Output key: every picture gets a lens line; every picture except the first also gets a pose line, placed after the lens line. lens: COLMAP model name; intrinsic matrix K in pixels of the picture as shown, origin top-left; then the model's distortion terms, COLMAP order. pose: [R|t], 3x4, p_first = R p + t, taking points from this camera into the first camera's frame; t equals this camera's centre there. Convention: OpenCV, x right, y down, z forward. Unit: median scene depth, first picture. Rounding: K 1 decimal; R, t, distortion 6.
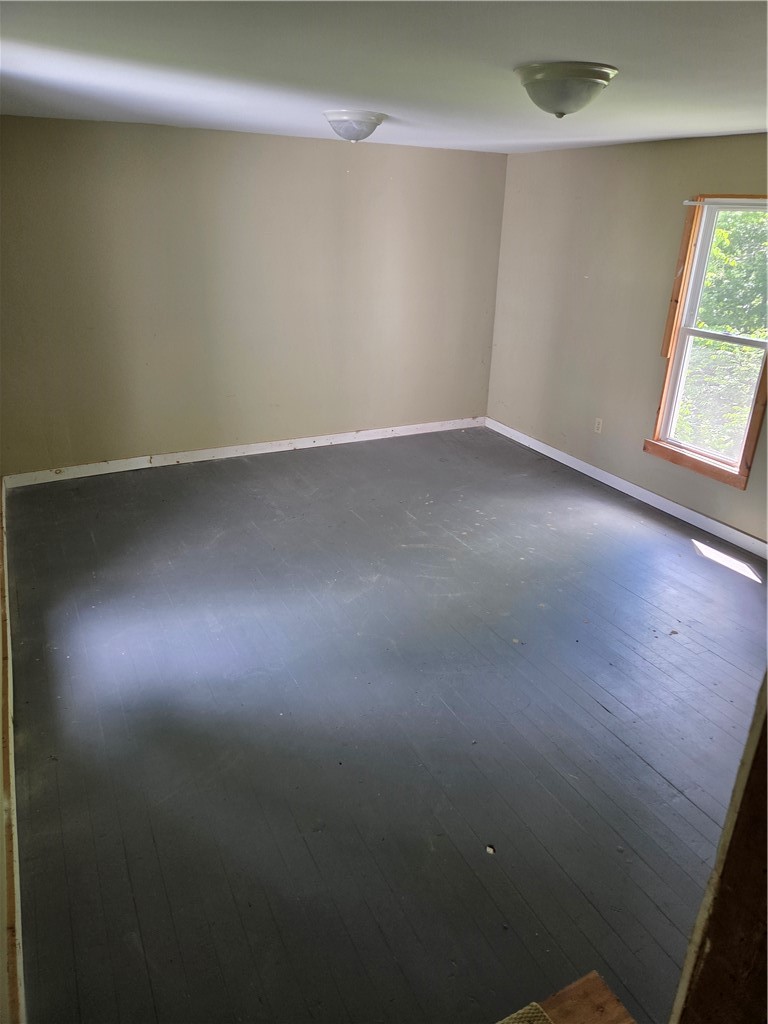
lens RADIAL K [[682.4, 0, 386.1], [0, 682.4, 510.8], [0, 0, 1]] dist [0.069953, -0.056174]
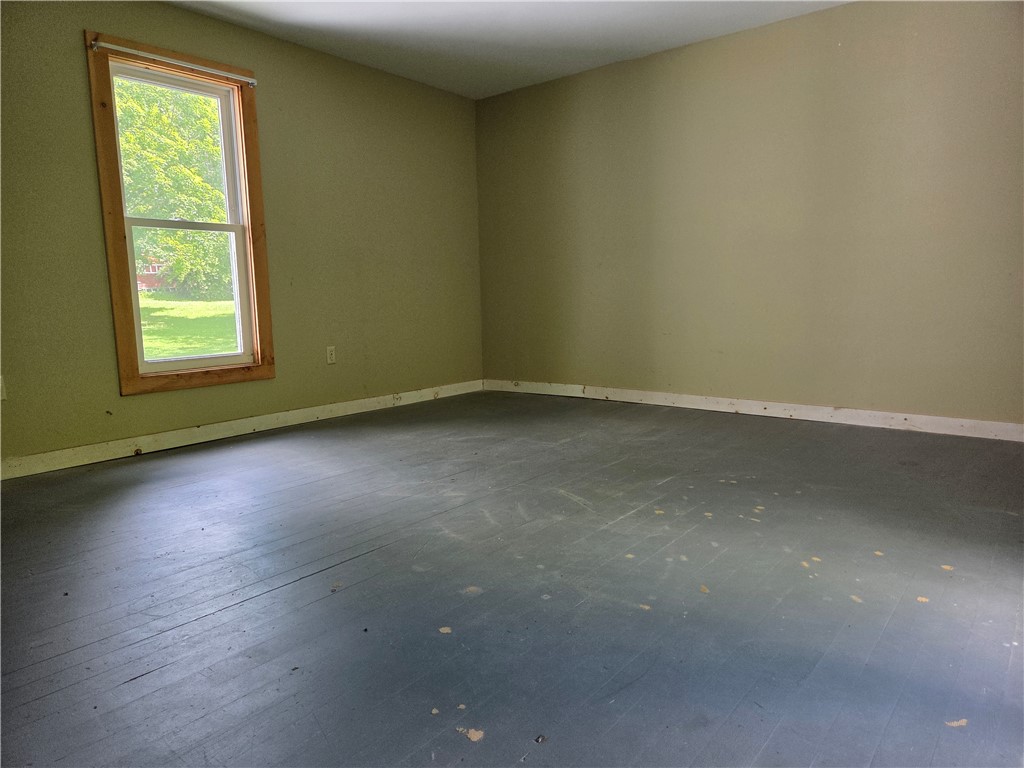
lens RADIAL K [[682.4, 0, 515.4], [0, 682.4, 383.5], [0, 0, 1]] dist [0.069953, -0.056174]
pose [[0.406838, 0.093607, -0.908692, 0.564946], [-0.331252, 0.942149, -0.051254, -0.000265], [0.851325, 0.321858, 0.414310, 0.580375]]
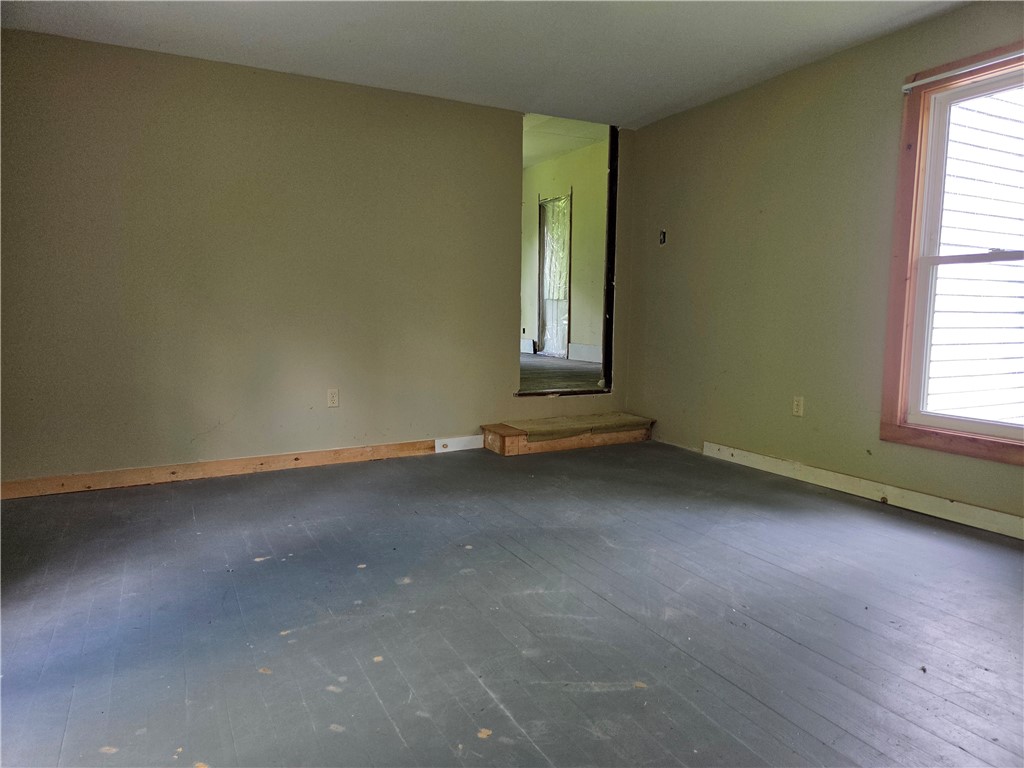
lens RADIAL K [[682.4, 0, 518.5], [0, 682.4, 380.3], [0, 0, 1]] dist [0.069953, -0.056174]
pose [[-0.999235, -0.037661, -0.010498, 0.102040], [-0.038050, 0.875044, 0.482546, -0.288199], [-0.008987, 0.482577, -0.875808, 1.165904]]
